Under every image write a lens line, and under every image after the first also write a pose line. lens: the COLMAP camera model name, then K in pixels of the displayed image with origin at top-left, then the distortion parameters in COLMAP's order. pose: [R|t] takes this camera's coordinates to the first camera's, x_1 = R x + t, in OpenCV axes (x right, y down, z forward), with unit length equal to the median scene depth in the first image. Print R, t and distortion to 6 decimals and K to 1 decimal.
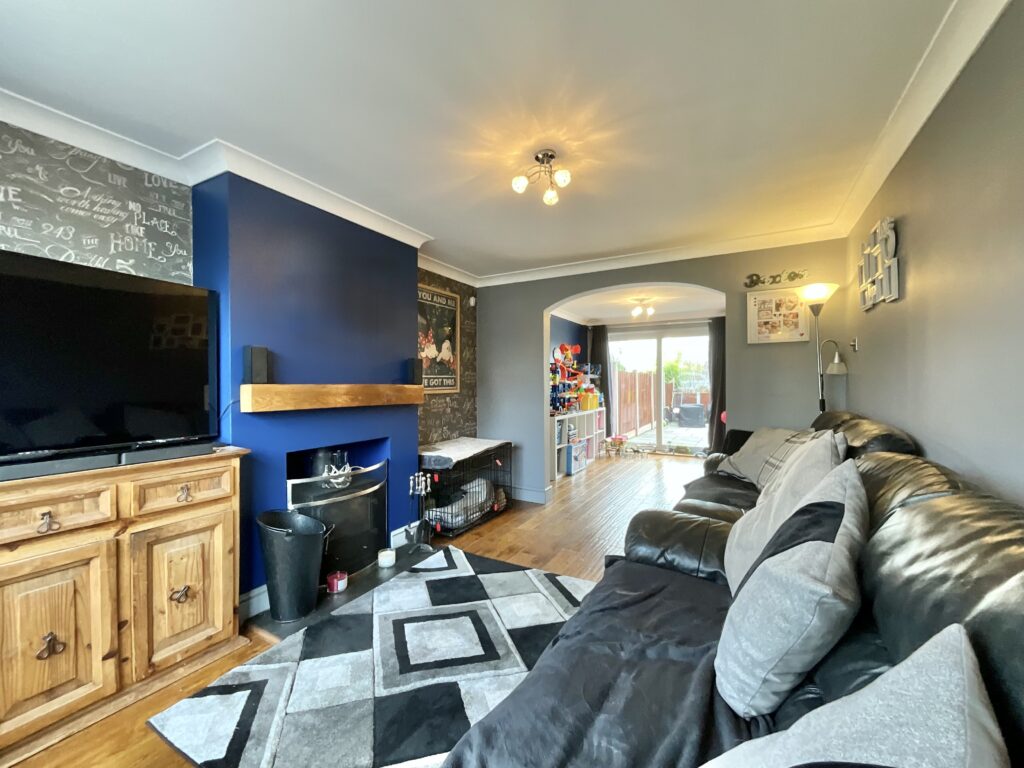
lens RADIAL K [[417.7, 0, 513.7], [0, 417.7, 384.4], [0, 0, 1]] dist [-0.005440, 0.003081]
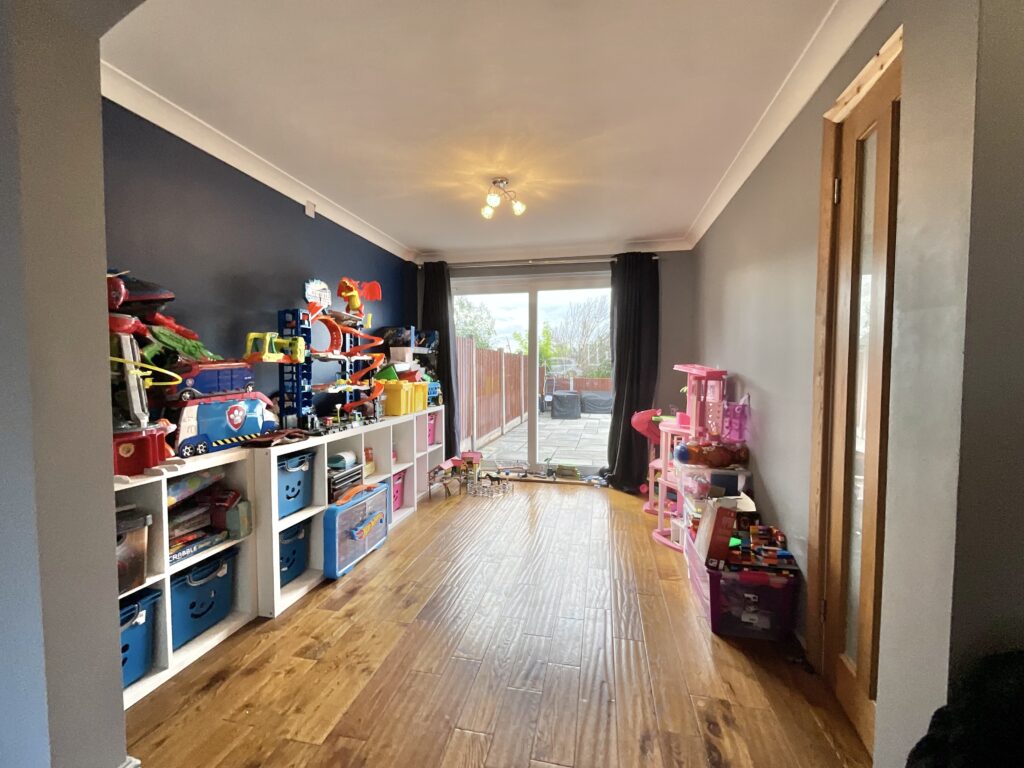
lens RADIAL K [[417.7, 0, 513.7], [0, 417.7, 384.4], [0, 0, 1]] dist [-0.005440, 0.003081]
pose [[0.955913, -0.005646, 0.293597, 0.143954], [-0.005067, 0.999349, 0.035713, 0.005472], [-0.293608, -0.035626, 0.955262, 0.428185]]
